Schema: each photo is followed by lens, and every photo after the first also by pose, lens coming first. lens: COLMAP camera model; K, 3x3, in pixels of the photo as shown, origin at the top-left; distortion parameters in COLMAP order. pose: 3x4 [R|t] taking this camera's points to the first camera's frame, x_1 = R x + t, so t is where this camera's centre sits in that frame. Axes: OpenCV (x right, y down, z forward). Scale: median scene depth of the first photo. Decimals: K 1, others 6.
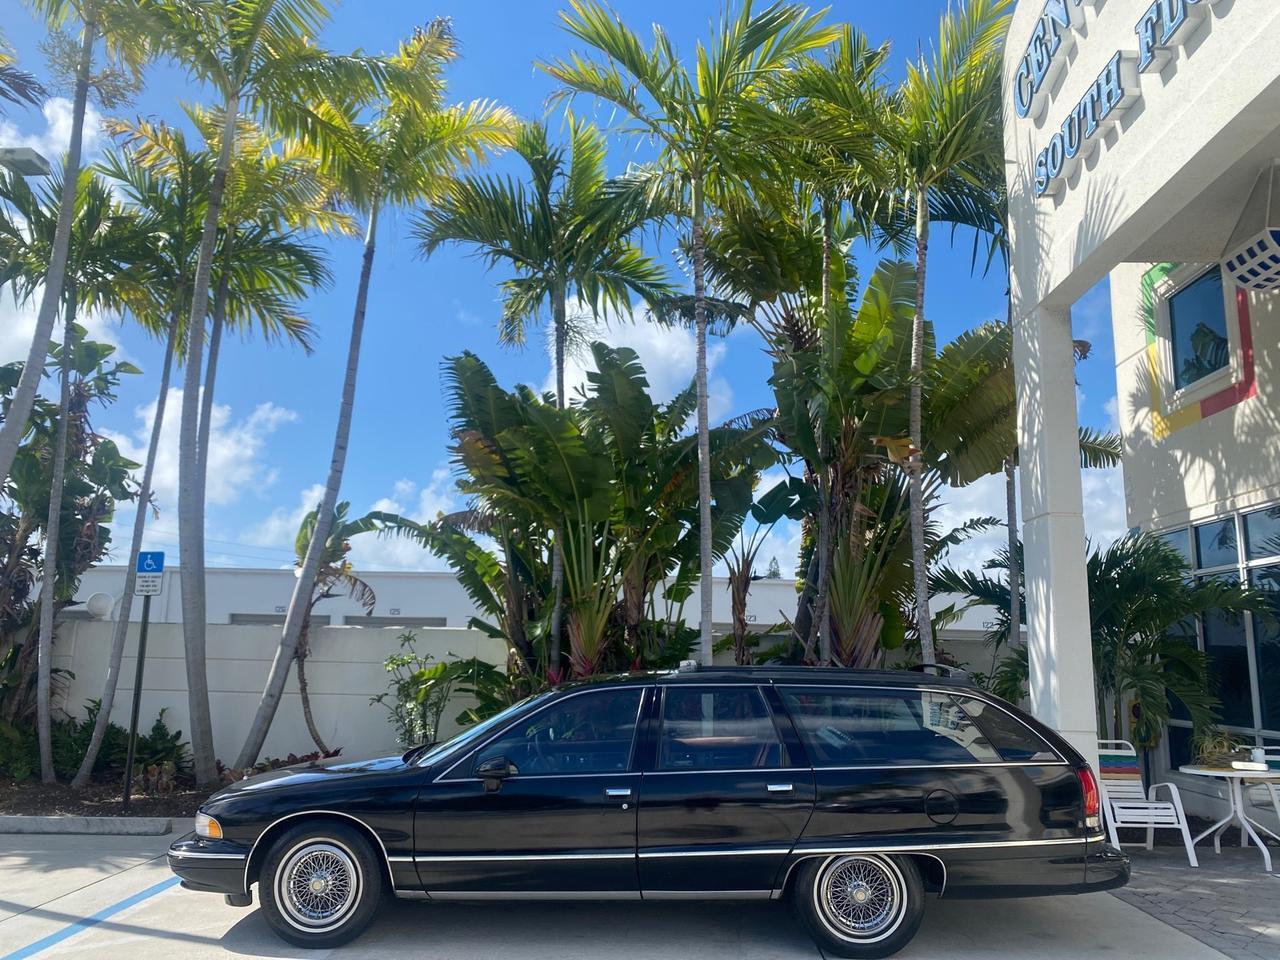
lens RADIAL K [[992.4, 0, 644.2], [0, 992.4, 478.1], [0, 0, 1]] dist [0.014711, -0.022320]
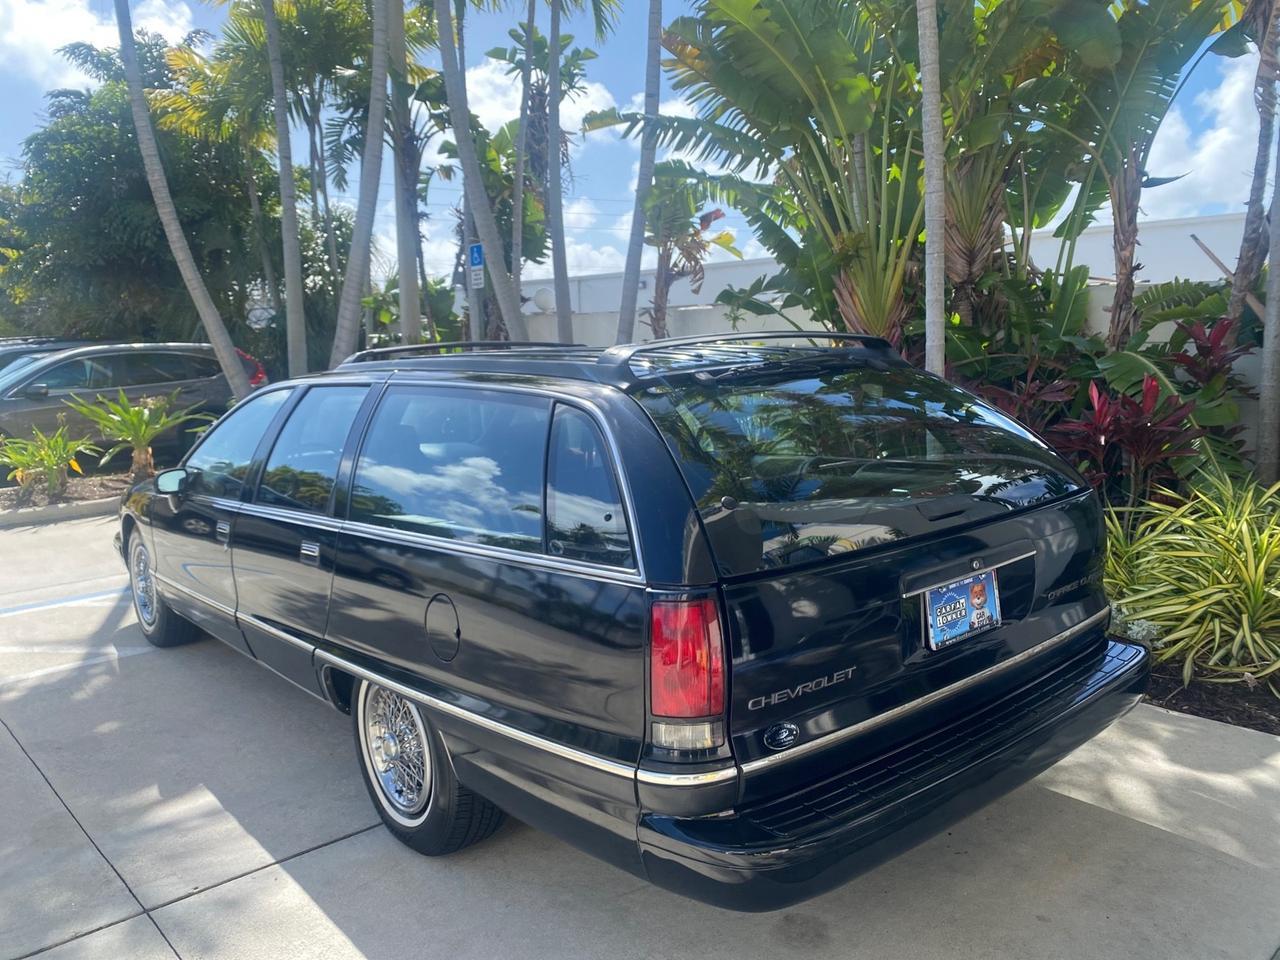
lens RADIAL K [[992.4, 0, 643.1], [0, 992.4, 472.7], [0, 0, 1]] dist [0.014711, -0.022320]
pose [[0.667618, 0.066546, -0.741524, 0.361543], [0.162448, 0.958978, 0.232319, 0.083053], [0.726565, -0.275560, 0.629421, 0.392459]]
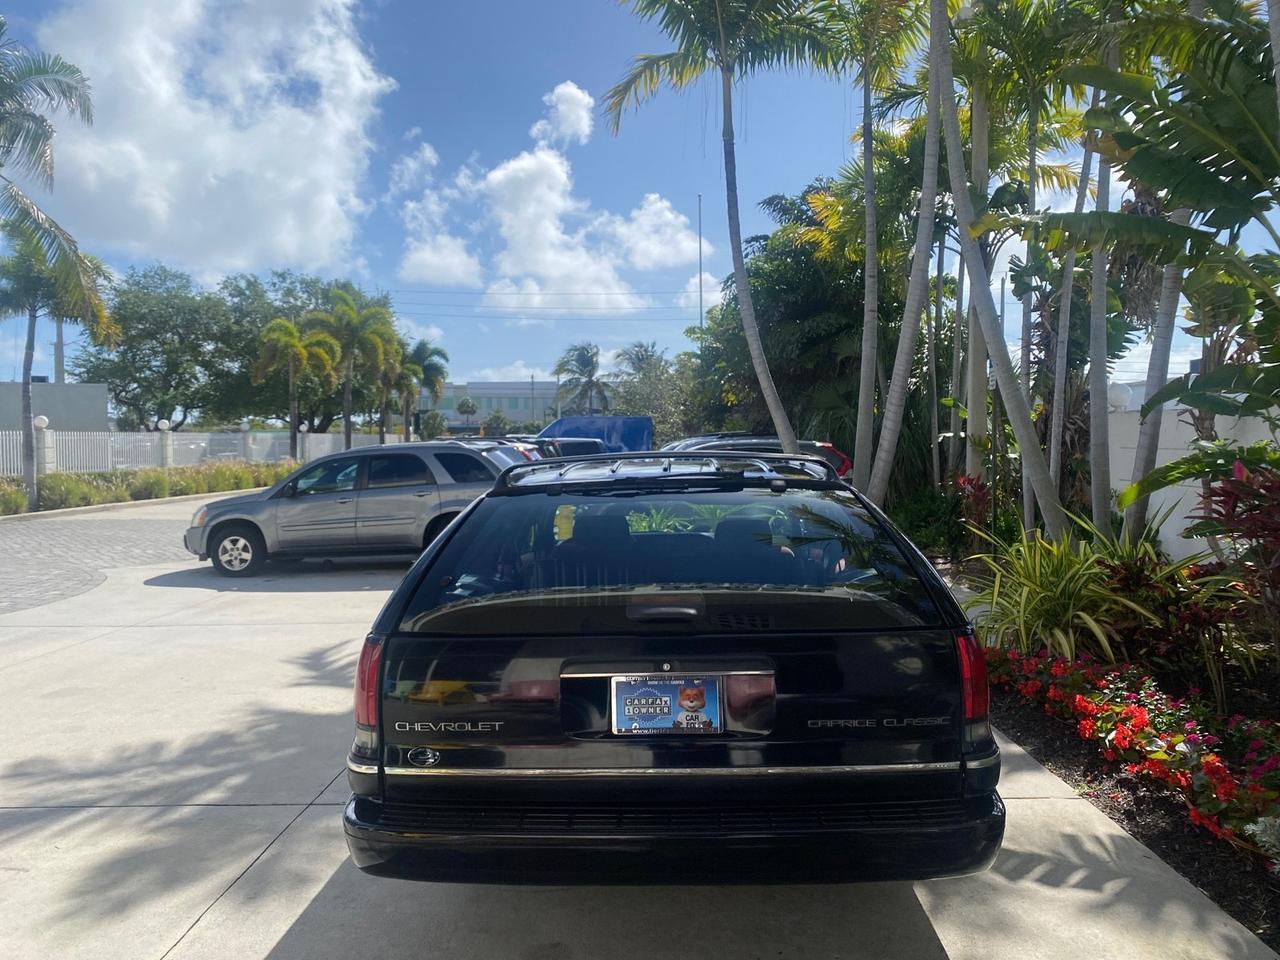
lens RADIAL K [[992.4, 0, 635.2], [0, 992.4, 476.0], [0, 0, 1]] dist [0.014711, -0.022320]
pose [[-0.018192, 0.013547, -0.999743, 0.495122], [0.185414, 0.982610, 0.009941, 0.116824], [0.982492, -0.185186, -0.020387, 0.590376]]
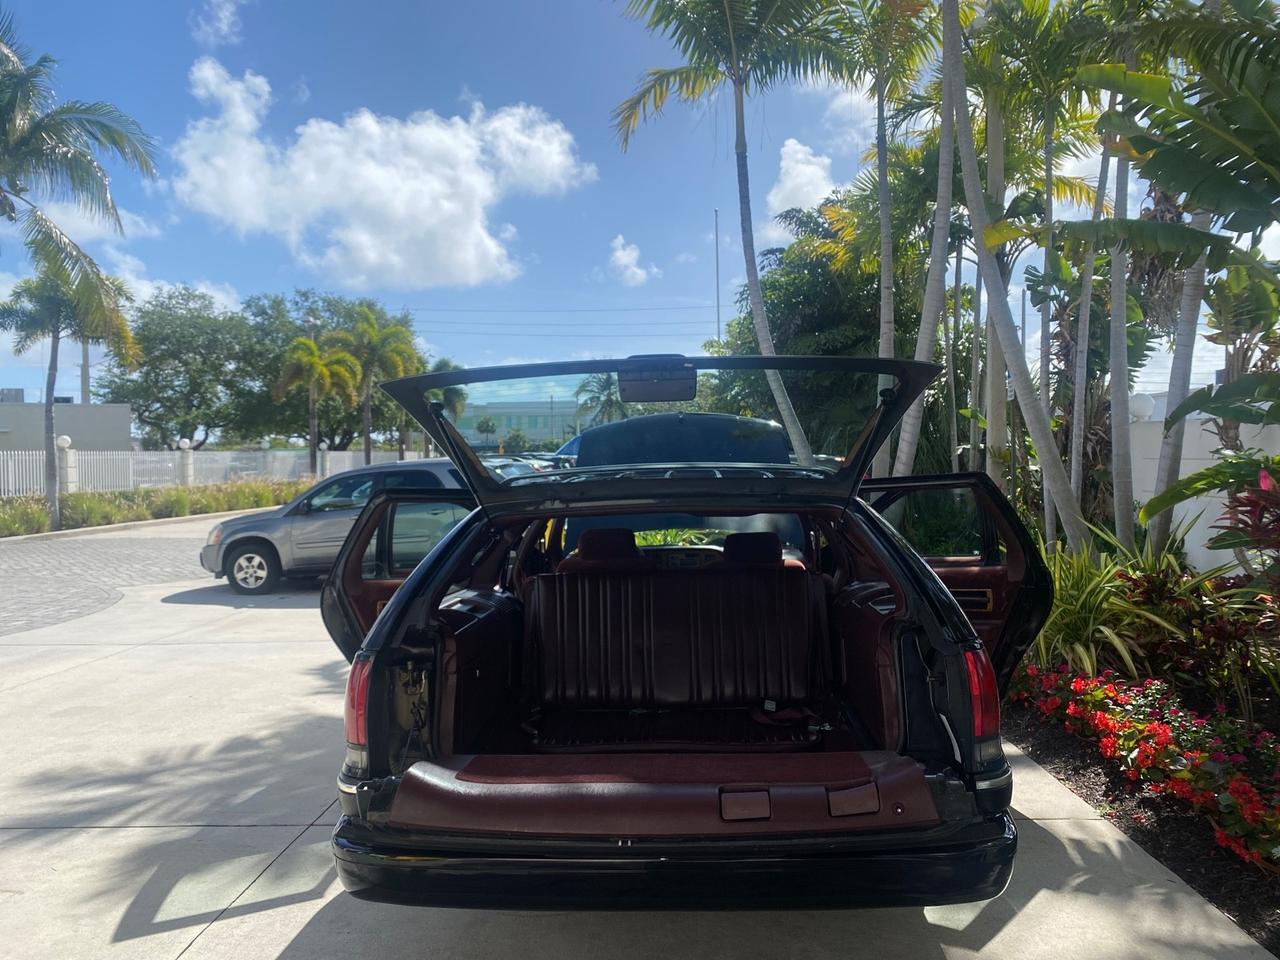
lens RADIAL K [[992.4, 0, 635.6], [0, 992.4, 476.8], [0, 0, 1]] dist [0.014711, -0.022320]
pose [[-0.038491, -0.001418, -0.999258, 0.487206], [0.192356, 0.981286, -0.008801, 0.119308], [0.980570, -0.192552, -0.037498, 0.596484]]
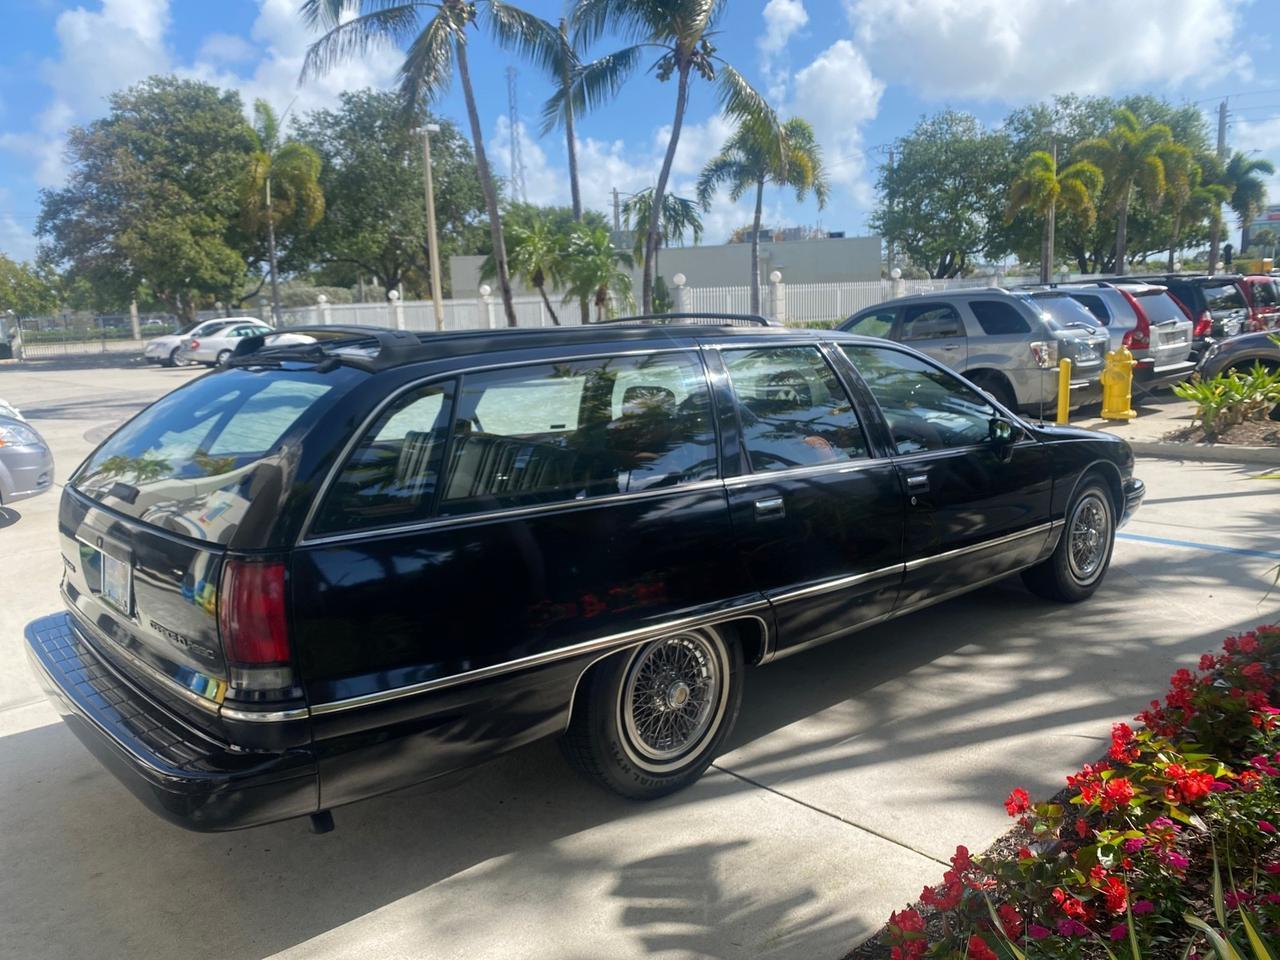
lens RADIAL K [[992.4, 0, 646.8], [0, 992.4, 486.0], [0, 0, 1]] dist [0.014711, -0.022320]
pose [[-0.727063, 0.131178, -0.673923, 0.318029], [0.145471, 0.988725, 0.035512, 0.163169], [0.670983, -0.072216, -0.737948, 0.869681]]
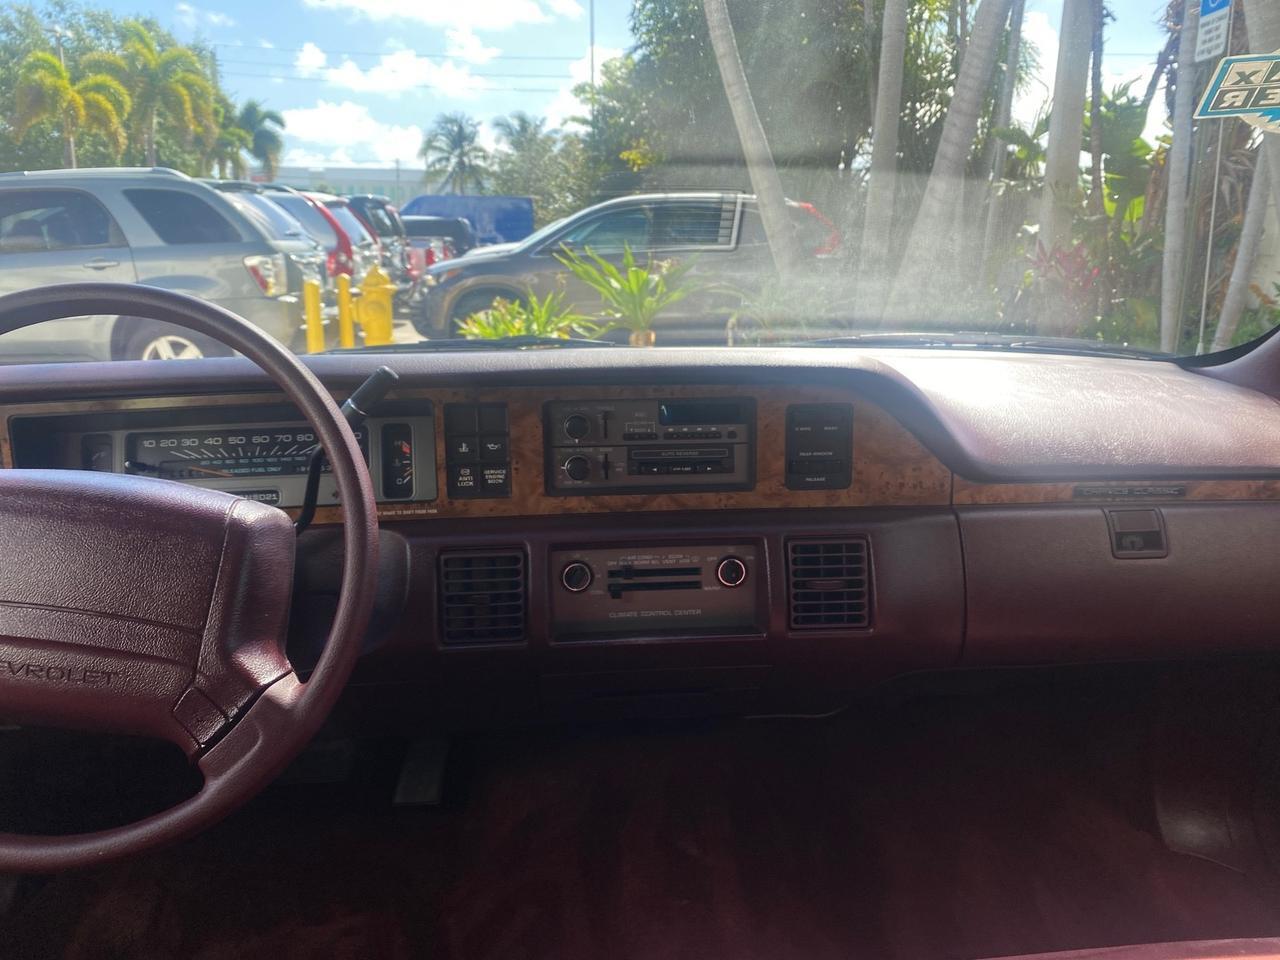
lens RADIAL K [[992.4, 0, 643.4], [0, 992.4, 477.3], [0, 0, 1]] dist [0.014711, -0.022320]
pose [[0.106062, 0.207480, -0.972473, 0.022532], [0.169230, 0.959955, 0.223267, 0.148754], [0.979853, -0.188252, 0.066702, 0.585465]]
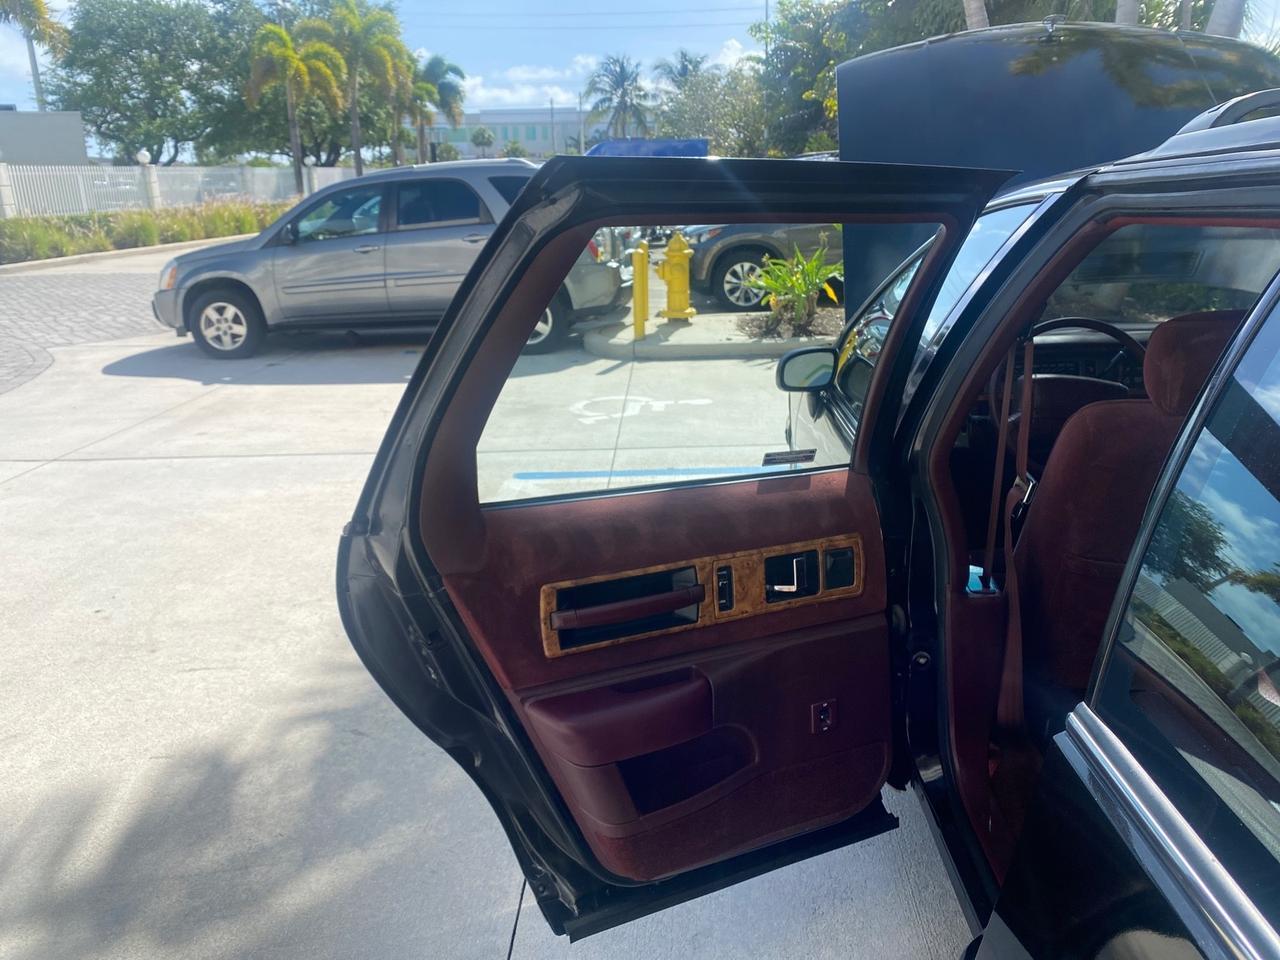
lens RADIAL K [[992.4, 0, 628.4], [0, 992.4, 475.4], [0, 0, 1]] dist [0.014711, -0.022320]
pose [[-0.045494, 0.268278, -0.962267, 0.167756], [0.201107, 0.946002, 0.254236, 0.104833], [0.978512, -0.181952, -0.096990, 0.483002]]
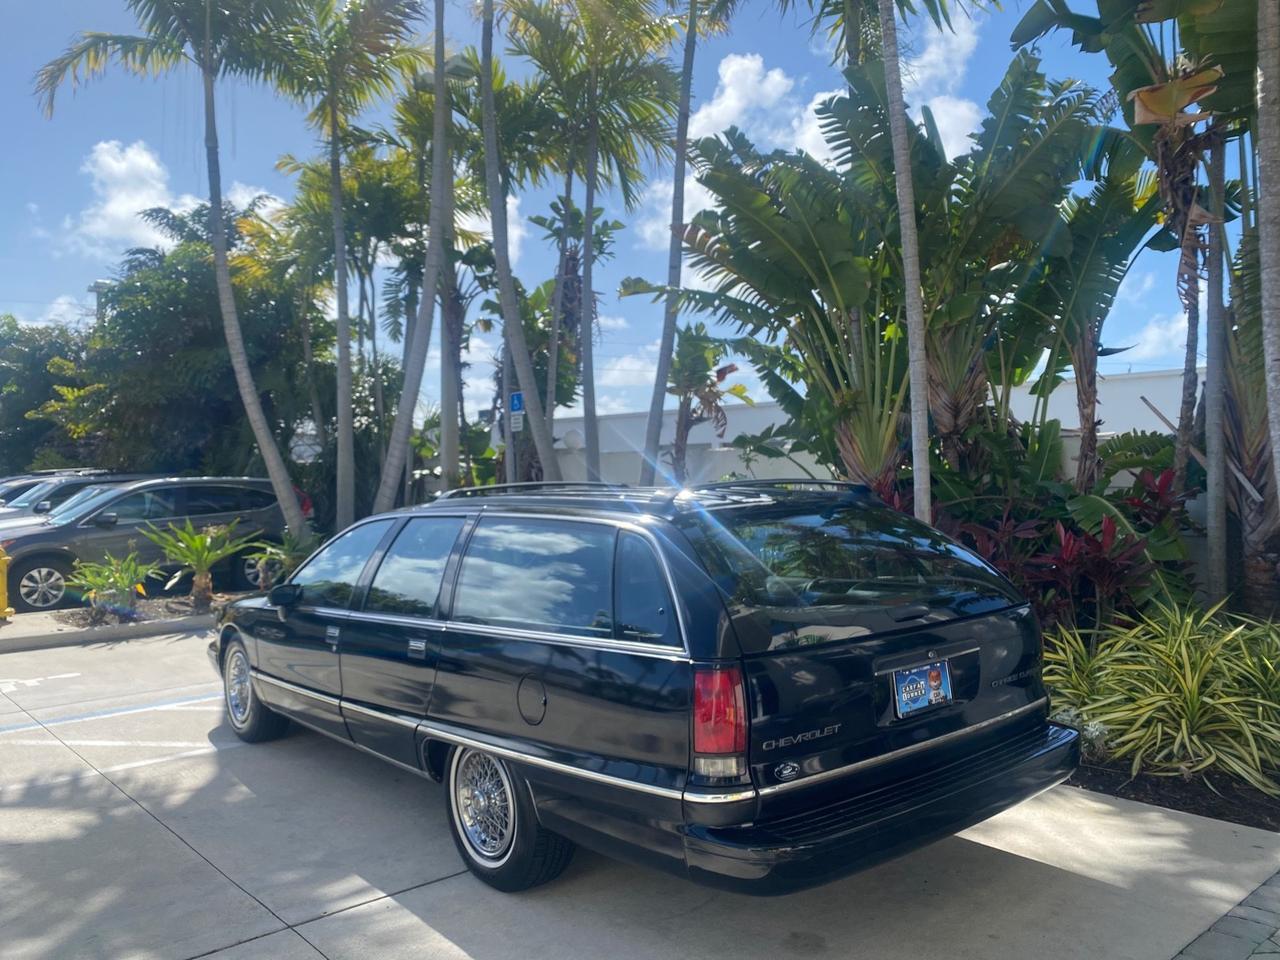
lens RADIAL K [[992.4, 0, 648.3], [0, 992.4, 469.8], [0, 0, 1]] dist [0.014711, -0.022320]
pose [[0.661622, -0.029694, -0.749249, 0.418503], [0.153190, 0.983494, 0.096297, 0.069496], [0.734023, -0.178490, 0.655250, 0.330751]]
